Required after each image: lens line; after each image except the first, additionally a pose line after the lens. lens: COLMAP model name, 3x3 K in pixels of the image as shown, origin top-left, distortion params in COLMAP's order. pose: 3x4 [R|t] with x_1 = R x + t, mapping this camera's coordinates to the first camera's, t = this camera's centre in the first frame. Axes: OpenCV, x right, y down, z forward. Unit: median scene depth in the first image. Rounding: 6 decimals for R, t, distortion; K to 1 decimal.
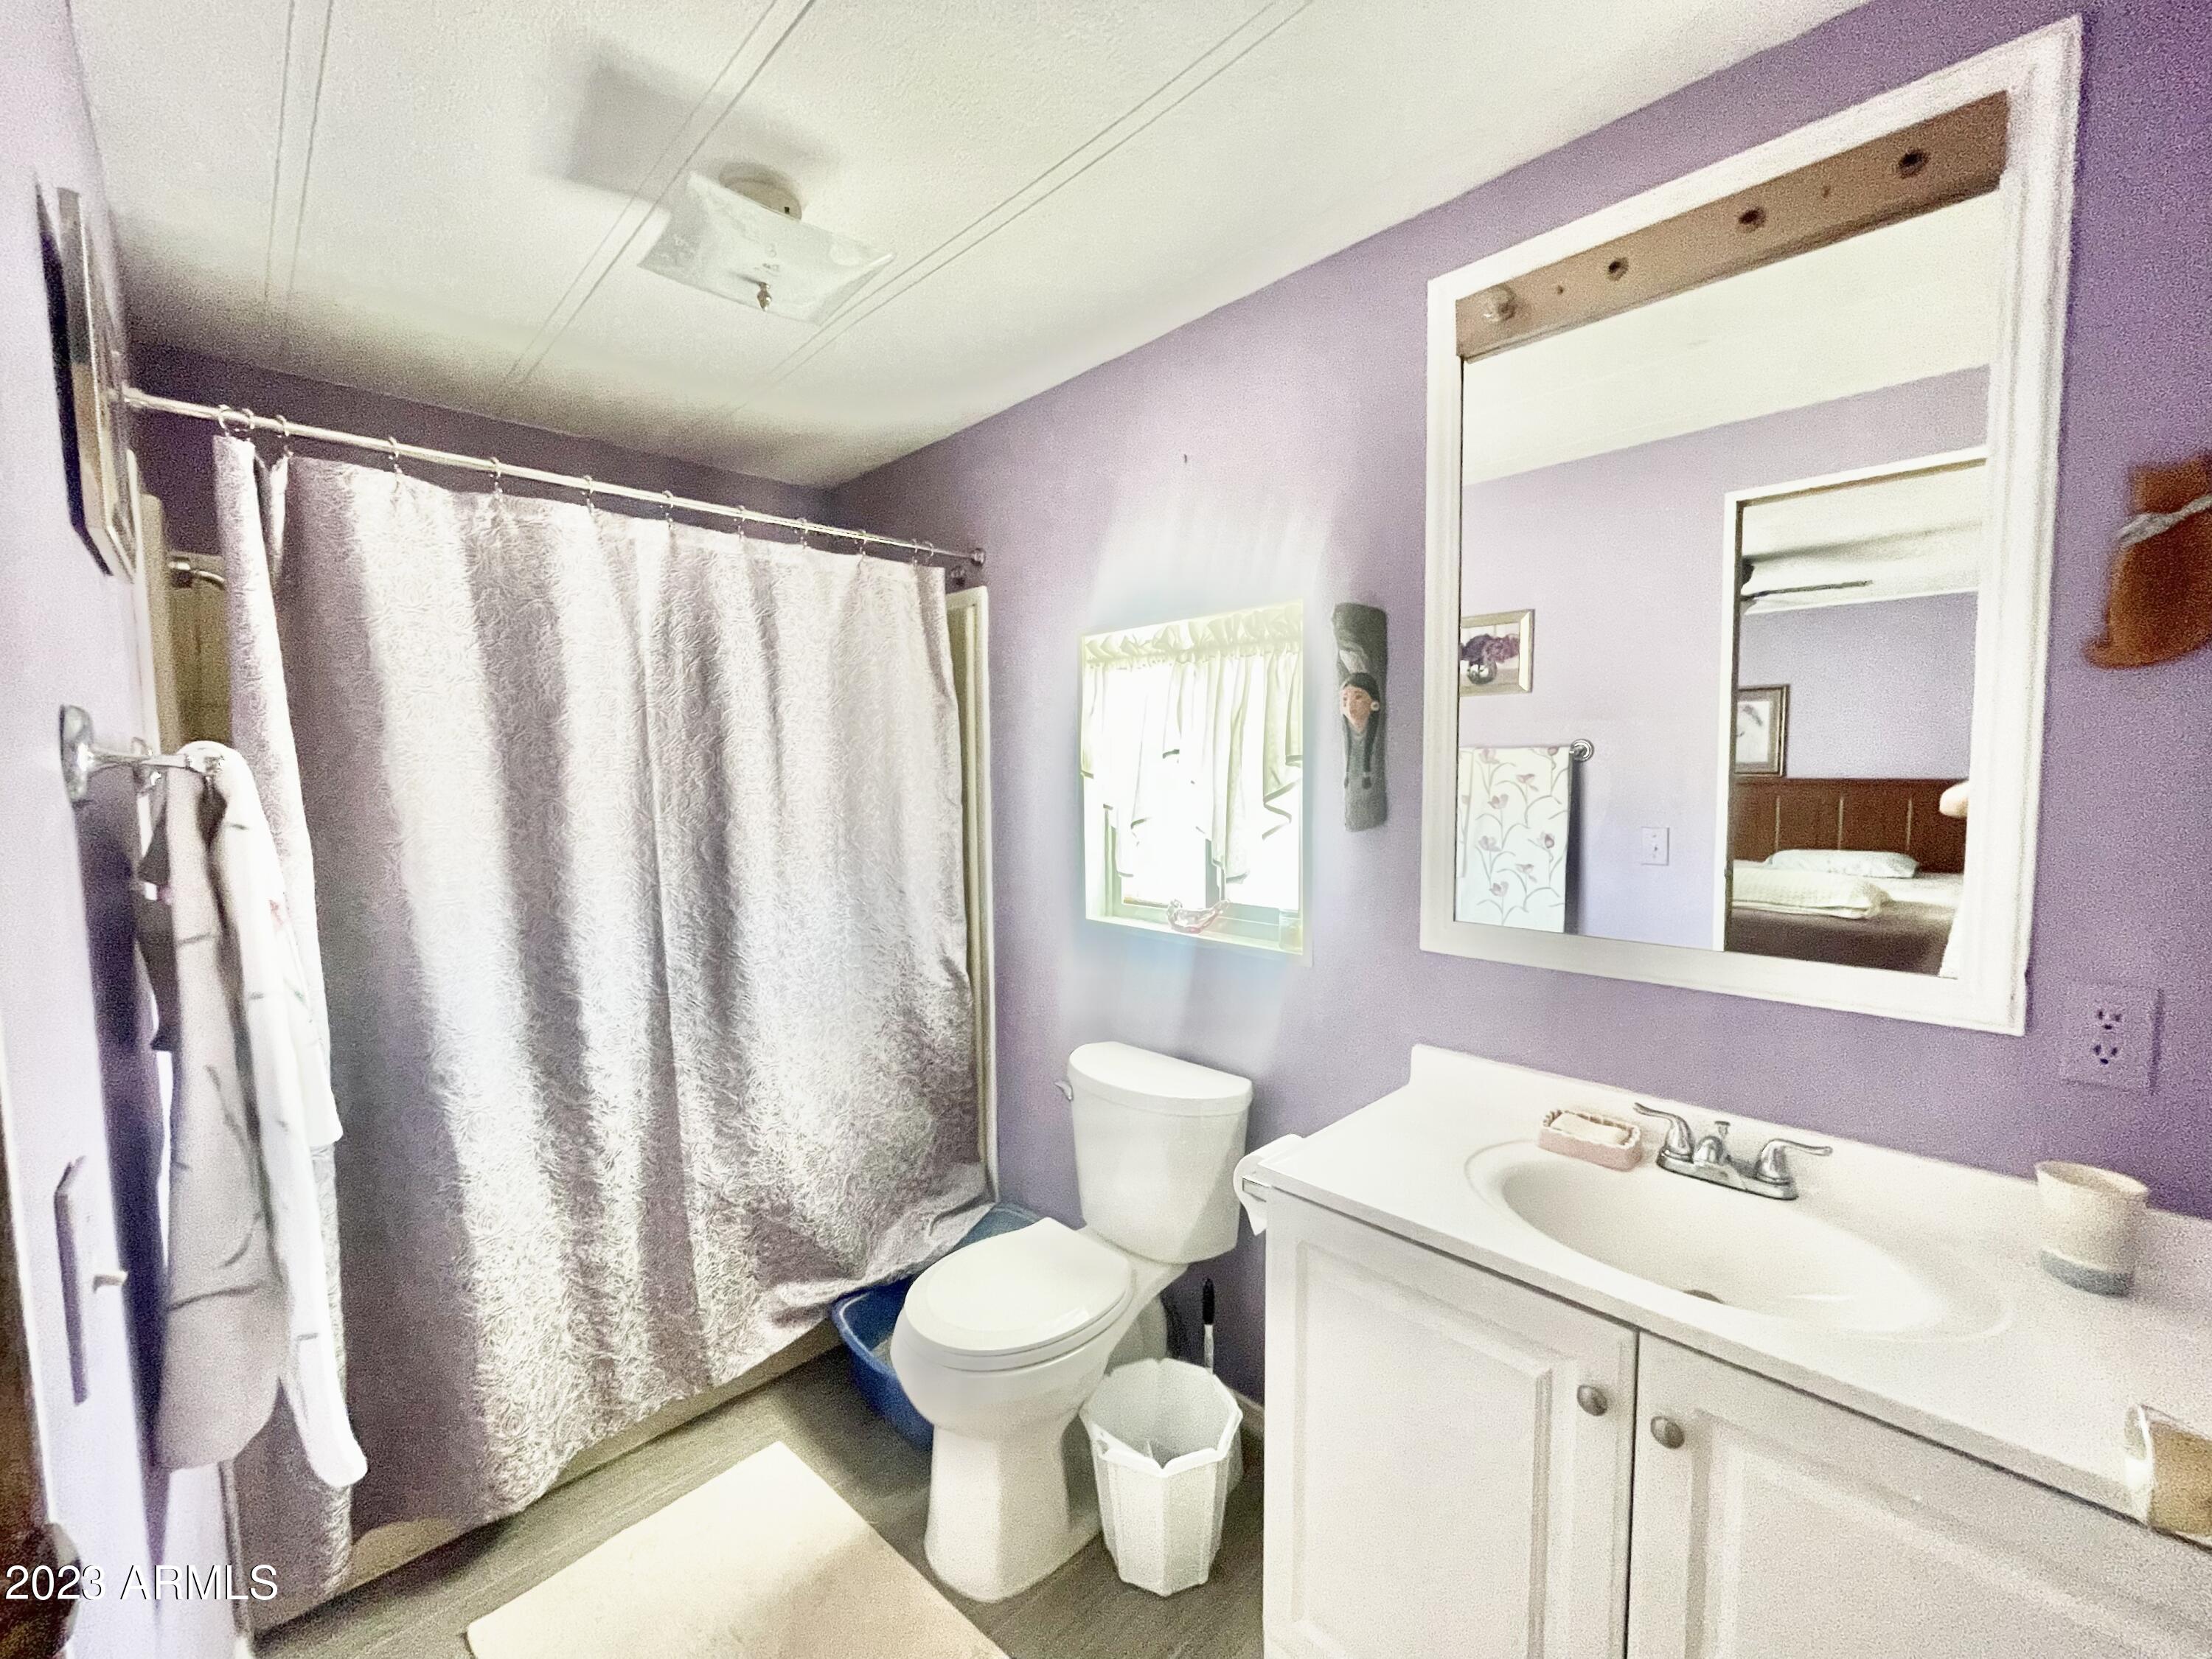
lens RADIAL K [[899.2, 0, 1107.4], [0, 899.2, 832.2], [0, 0, 1]] dist [0.000740, 0.000550]
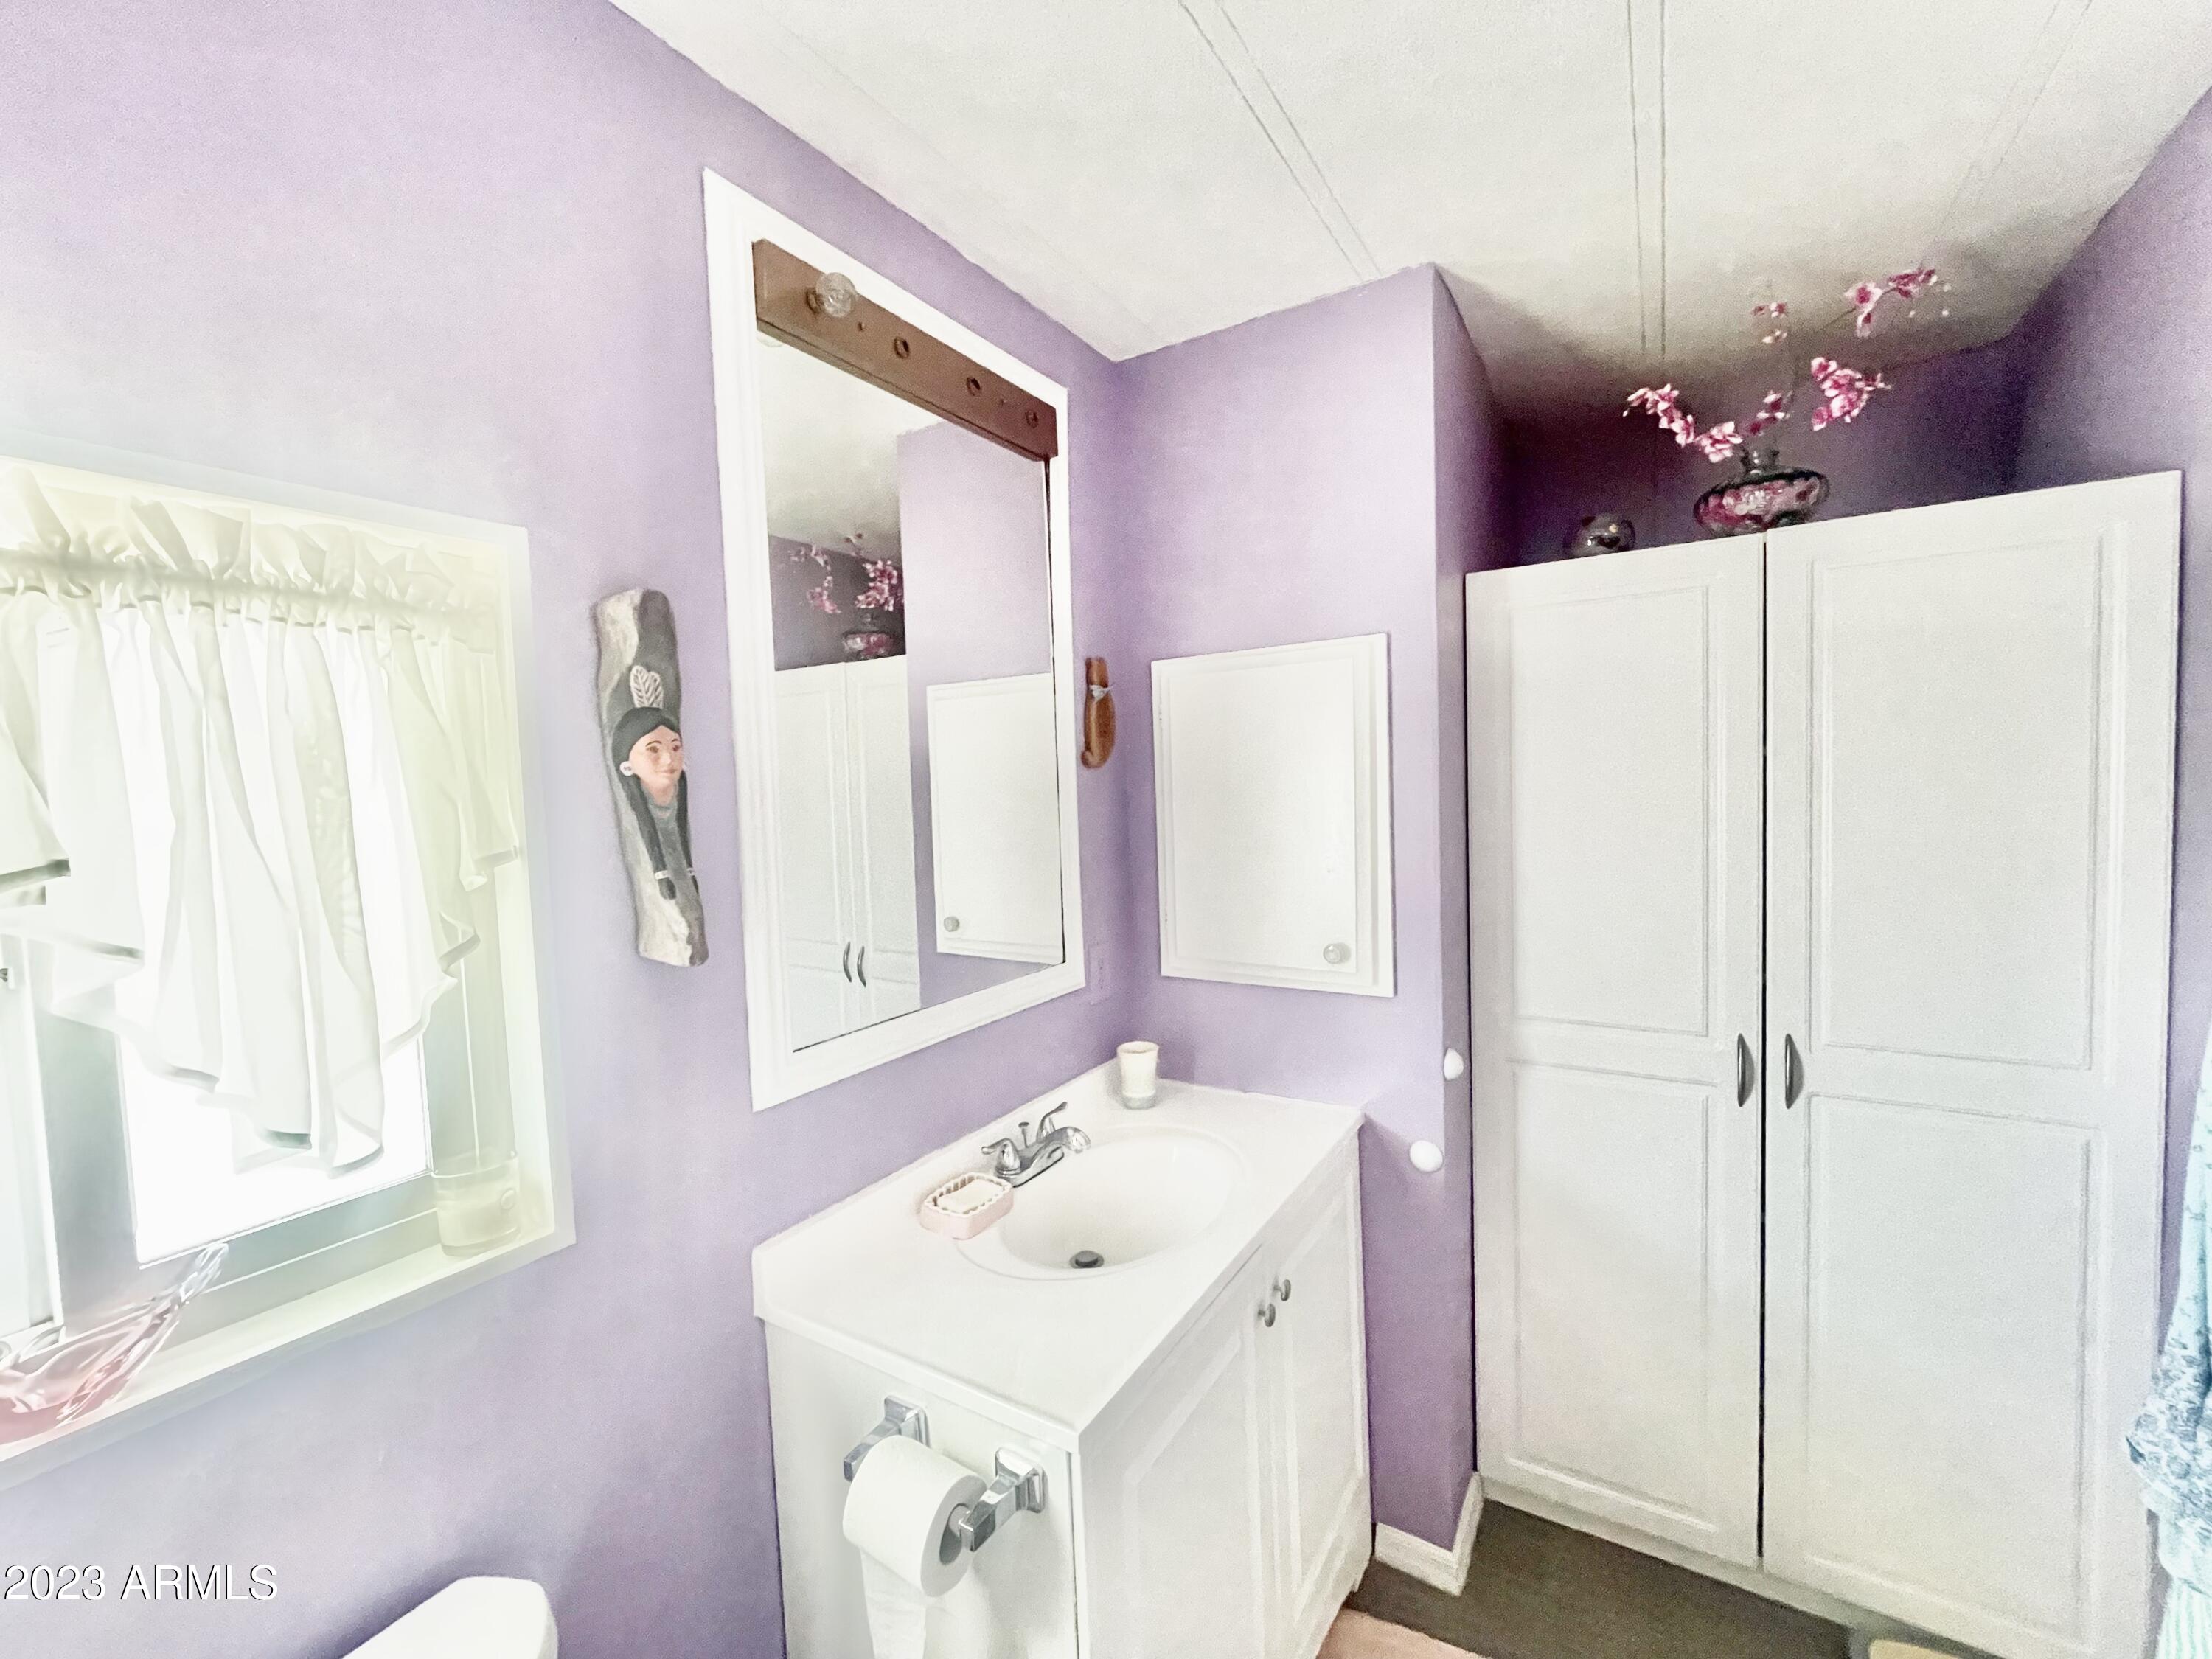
lens RADIAL K [[899.2, 0, 1107.4], [0, 899.2, 832.2], [0, 0, 1]] dist [0.000740, 0.000550]
pose [[-0.228230, -0.034923, 0.972981, -0.402578], [0.106111, 0.992511, 0.060515, -0.100789], [-0.967808, 0.117055, -0.222815, 0.875726]]
